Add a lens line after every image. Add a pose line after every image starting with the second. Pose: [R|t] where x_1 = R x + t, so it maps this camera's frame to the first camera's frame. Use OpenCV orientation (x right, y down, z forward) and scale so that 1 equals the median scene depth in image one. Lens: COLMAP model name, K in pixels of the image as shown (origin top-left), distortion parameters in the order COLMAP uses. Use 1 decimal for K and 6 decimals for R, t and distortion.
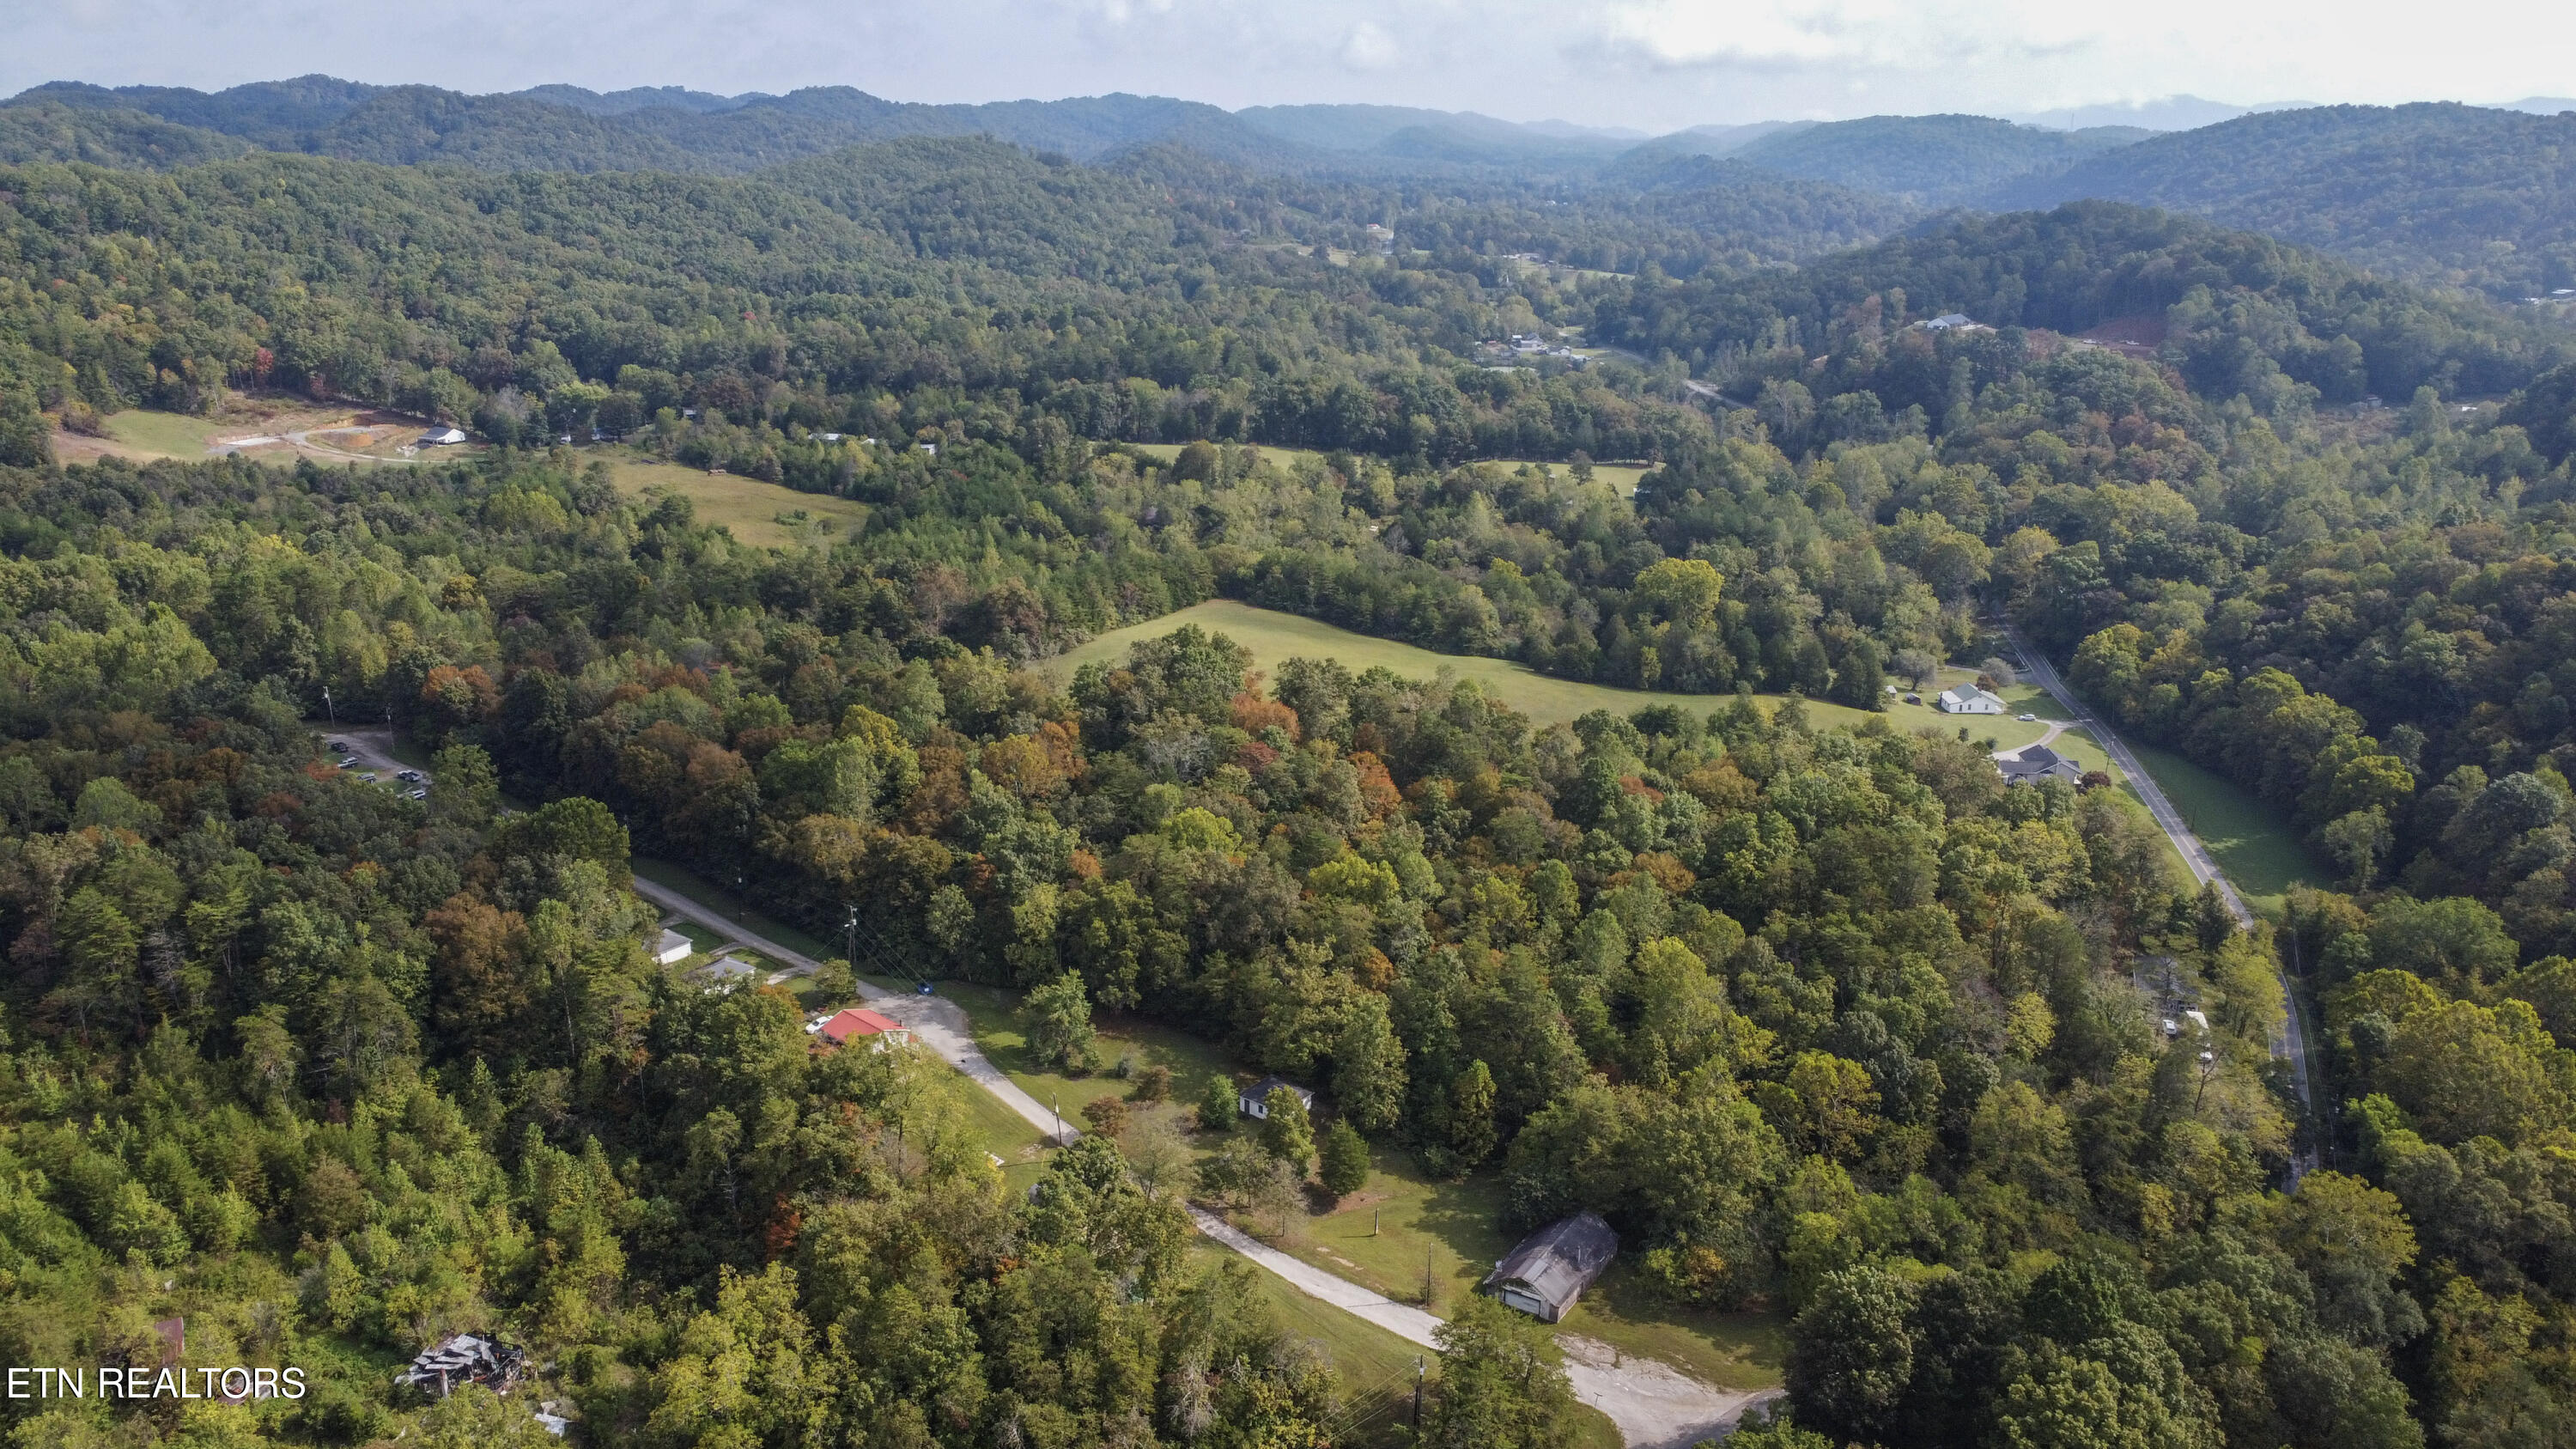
lens RADIAL K [[1904.3, 0, 1274.0], [0, 1904.3, 786.6], [0, 0, 1]] dist [-0.130560, 0.192336]
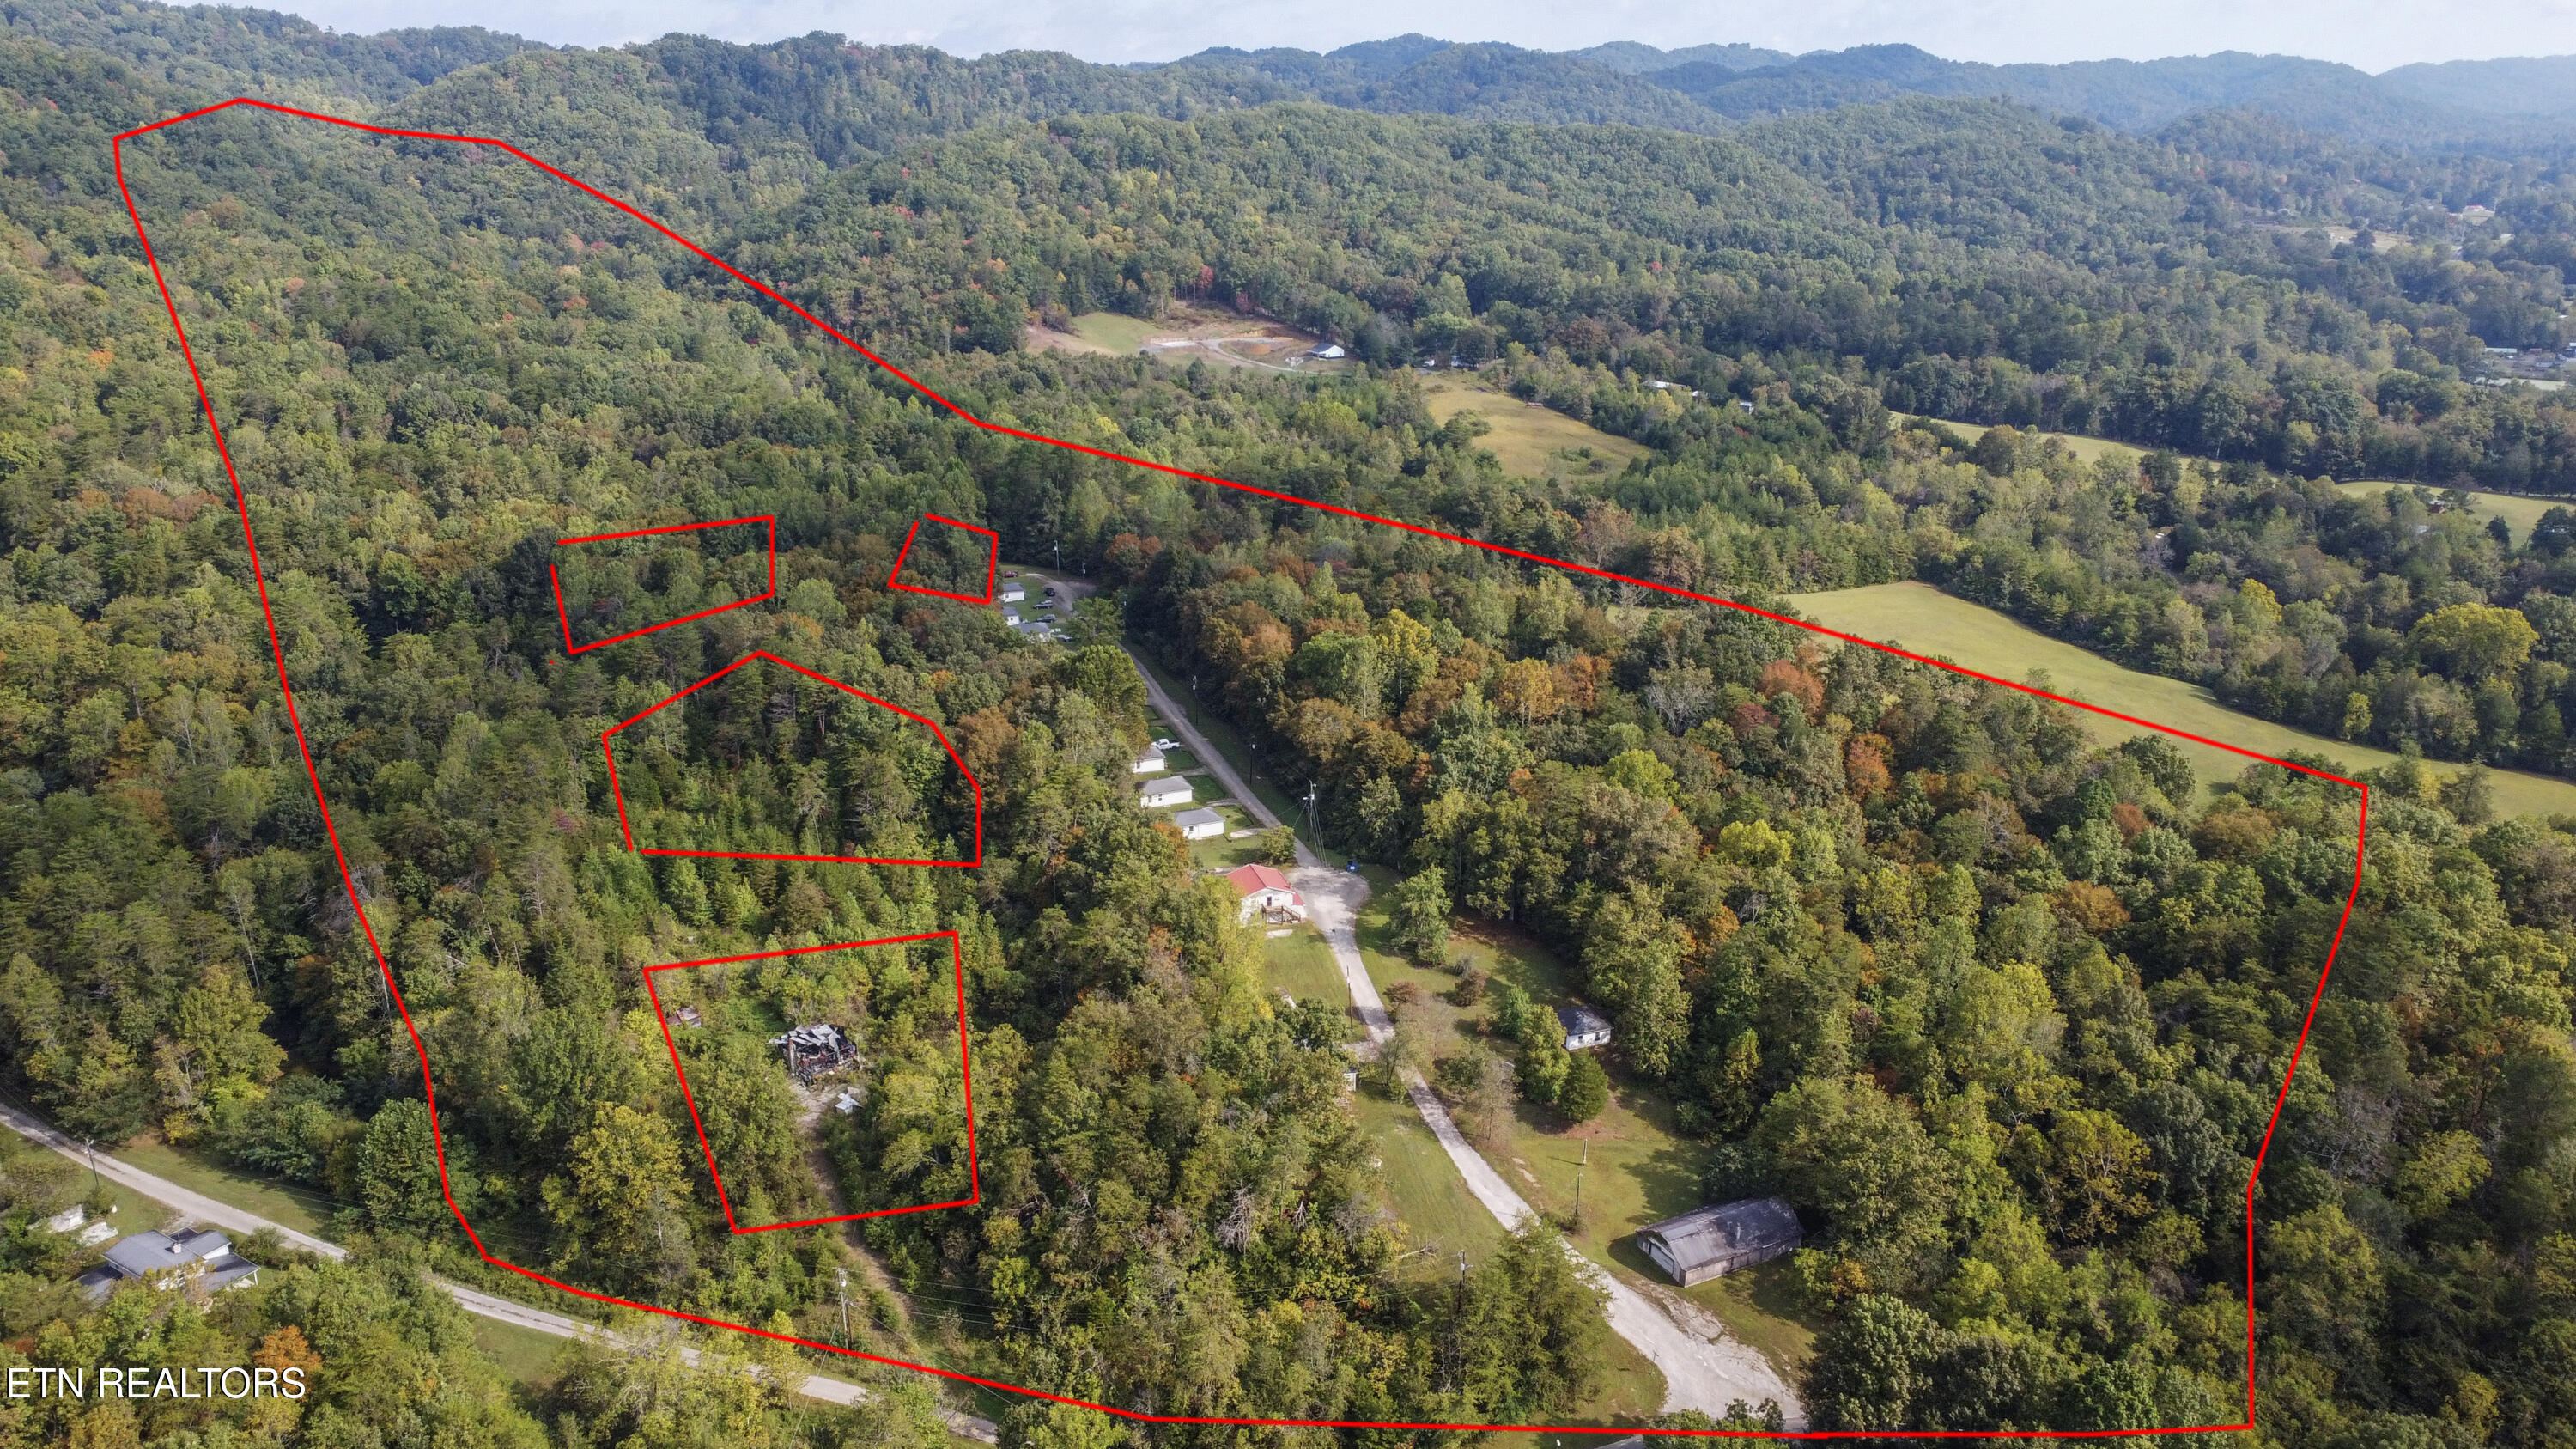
lens RADIAL K [[1904.3, 0, 1272.7], [0, 1904.3, 775.3], [0, 0, 1]] dist [-0.130560, 0.192336]
pose [[0.854836, 0.179933, -0.486704, 0.126223], [-0.172800, 0.983130, 0.059959, -0.001261], [0.489282, 0.032847, 0.871507, 0.004954]]
